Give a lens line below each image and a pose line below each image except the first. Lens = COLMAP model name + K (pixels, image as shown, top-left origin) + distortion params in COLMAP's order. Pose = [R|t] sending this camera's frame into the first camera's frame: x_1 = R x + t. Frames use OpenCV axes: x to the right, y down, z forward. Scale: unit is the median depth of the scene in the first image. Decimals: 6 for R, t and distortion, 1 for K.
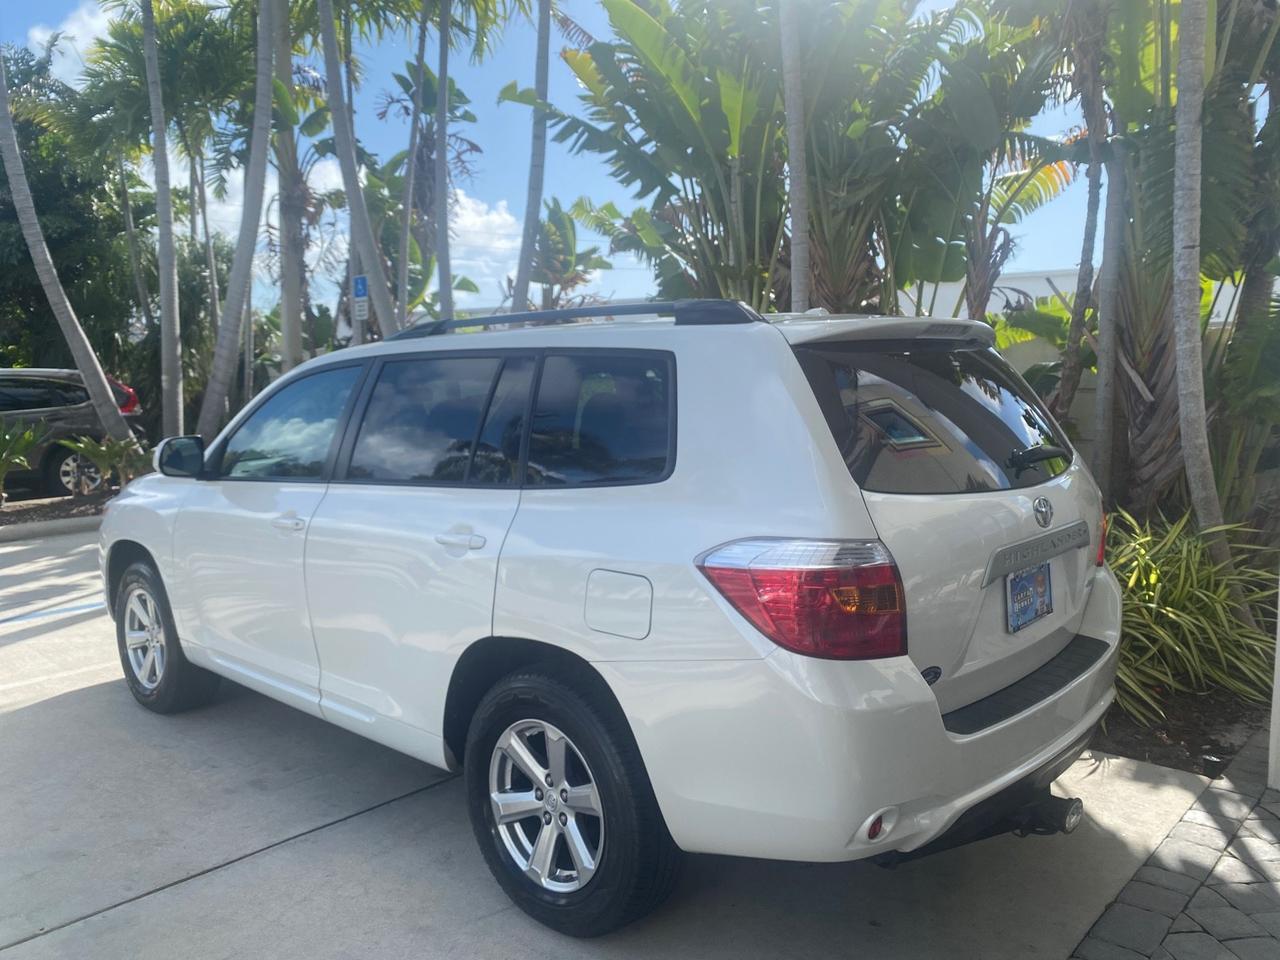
lens RADIAL K [[982.3, 0, 643.4], [0, 982.3, 476.1], [0, 0, 1]] dist [0.024481, -0.030723]
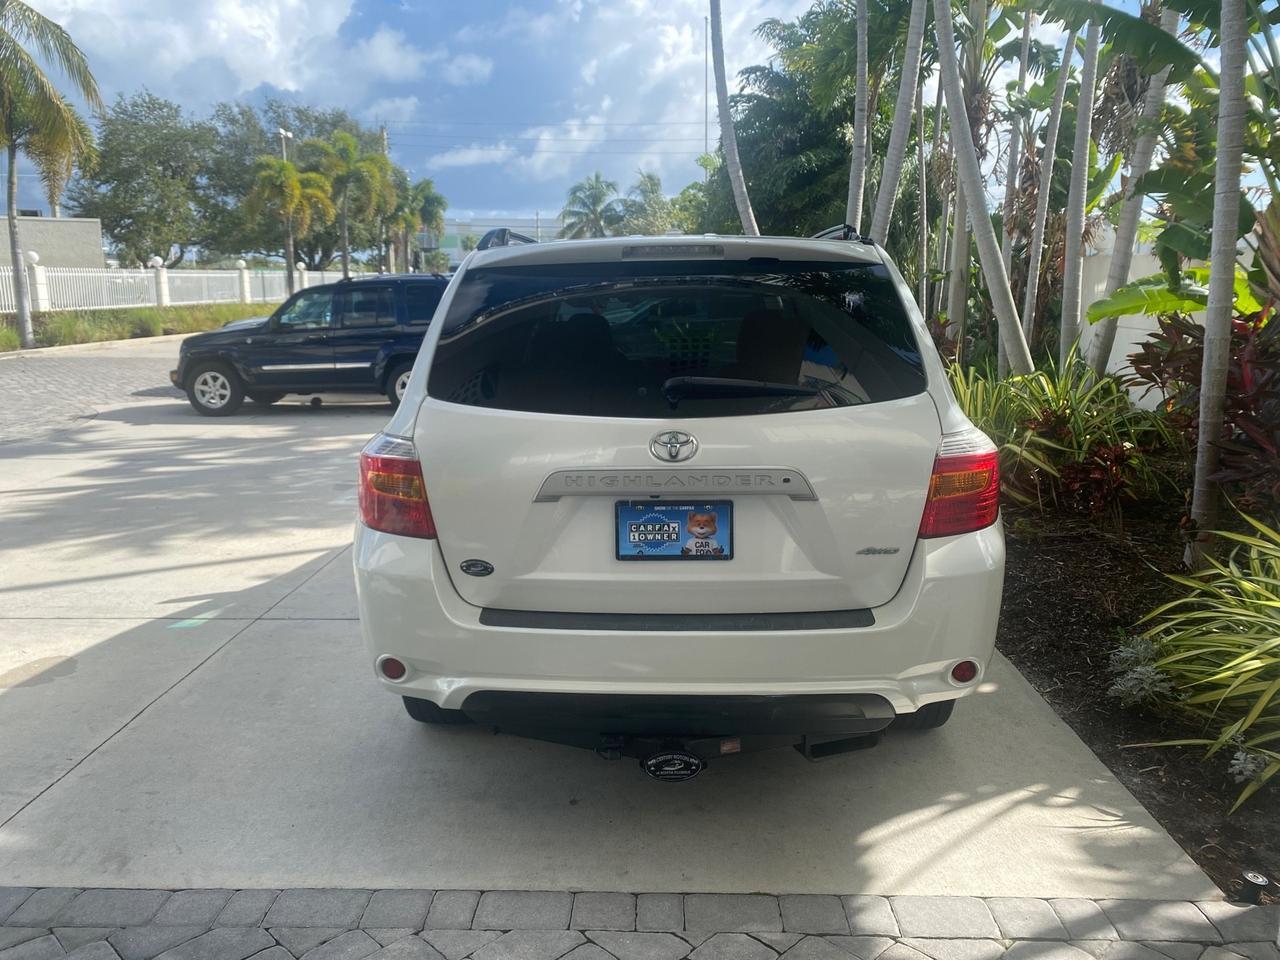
lens RADIAL K [[982.3, 0, 644.5], [0, 982.3, 480.0], [0, 0, 1]] dist [0.024481, -0.030723]
pose [[0.650182, 0.148340, -0.745156, 0.481404], [-0.078688, 0.988628, 0.128149, -0.020925], [0.755692, -0.024685, 0.654461, 0.162680]]
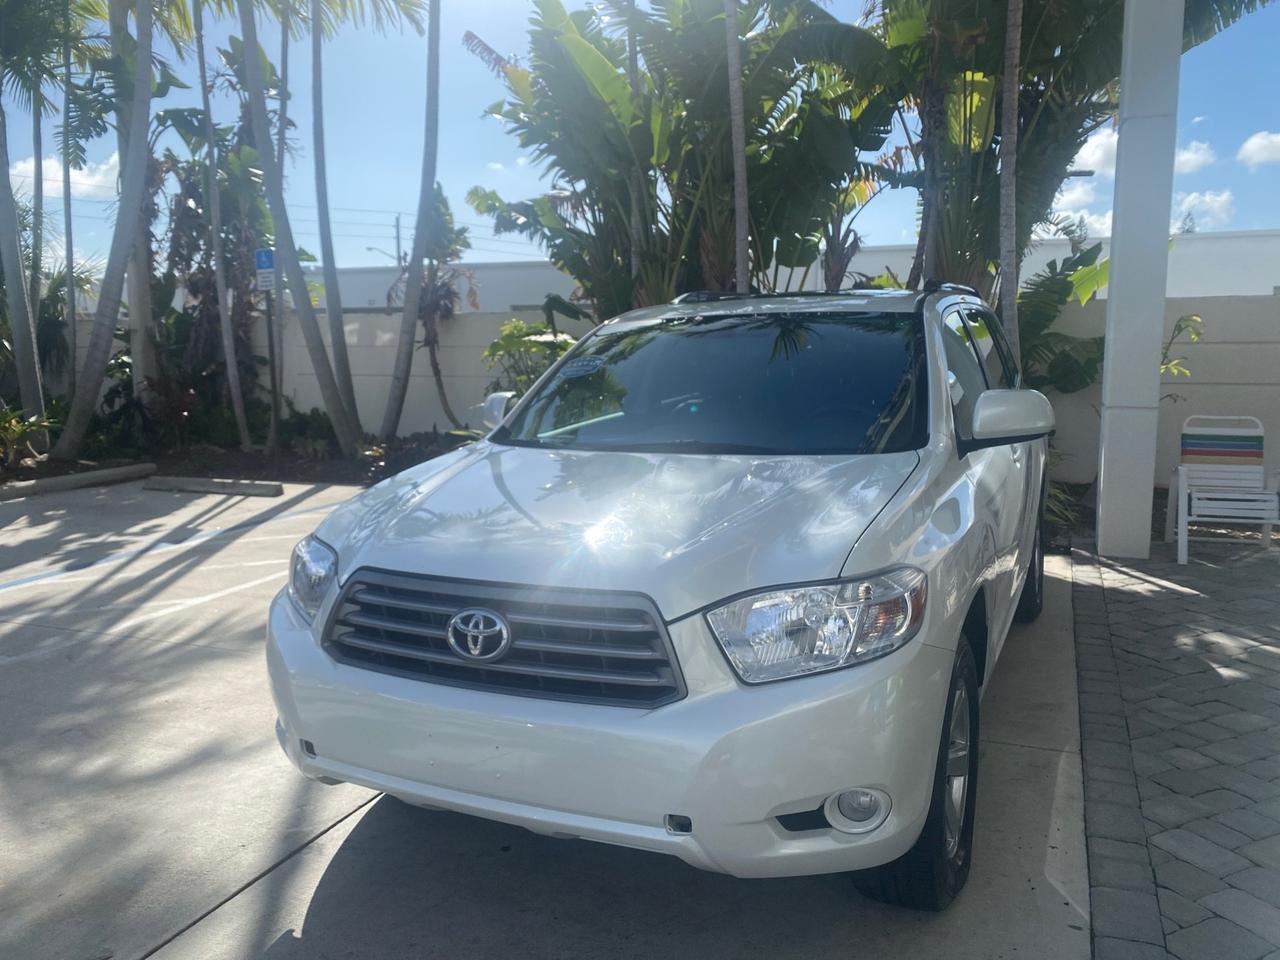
lens RADIAL K [[982.3, 0, 635.7], [0, 982.3, 473.6], [0, 0, 1]] dist [0.024481, -0.030723]
pose [[0.944227, -0.055217, 0.324633, -0.456481], [0.045822, 0.998282, 0.036521, 0.034873], [-0.326092, -0.019608, 0.945135, -0.265162]]
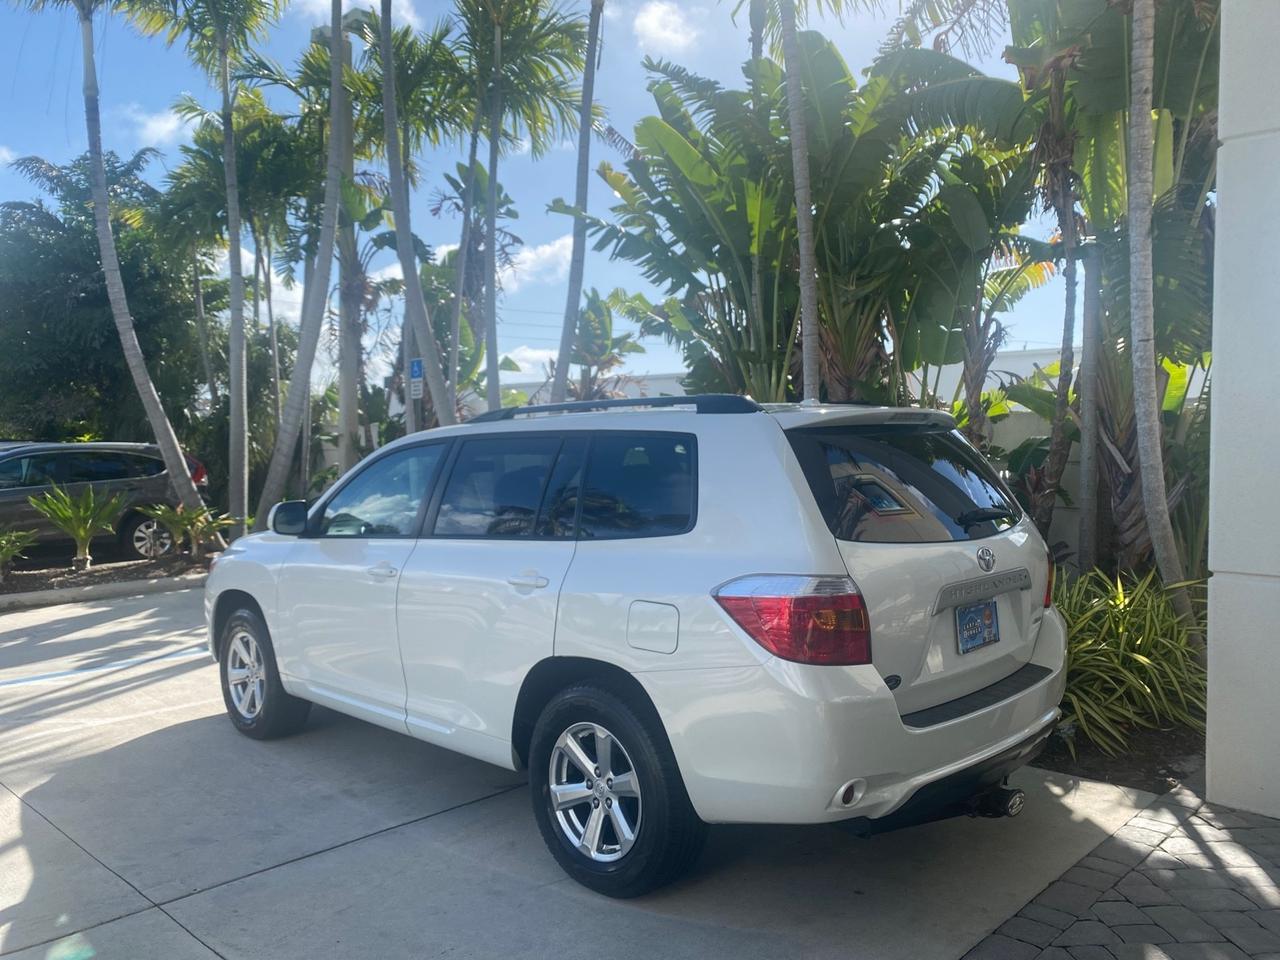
lens RADIAL K [[982.3, 0, 644.3], [0, 982.3, 475.7], [0, 0, 1]] dist [0.024481, -0.030723]
pose [[0.999549, 0.000862, -0.030007, 0.000596], [-0.003041, 0.997353, -0.072643, 0.010027], [0.029865, 0.072702, 0.996906, -0.129526]]
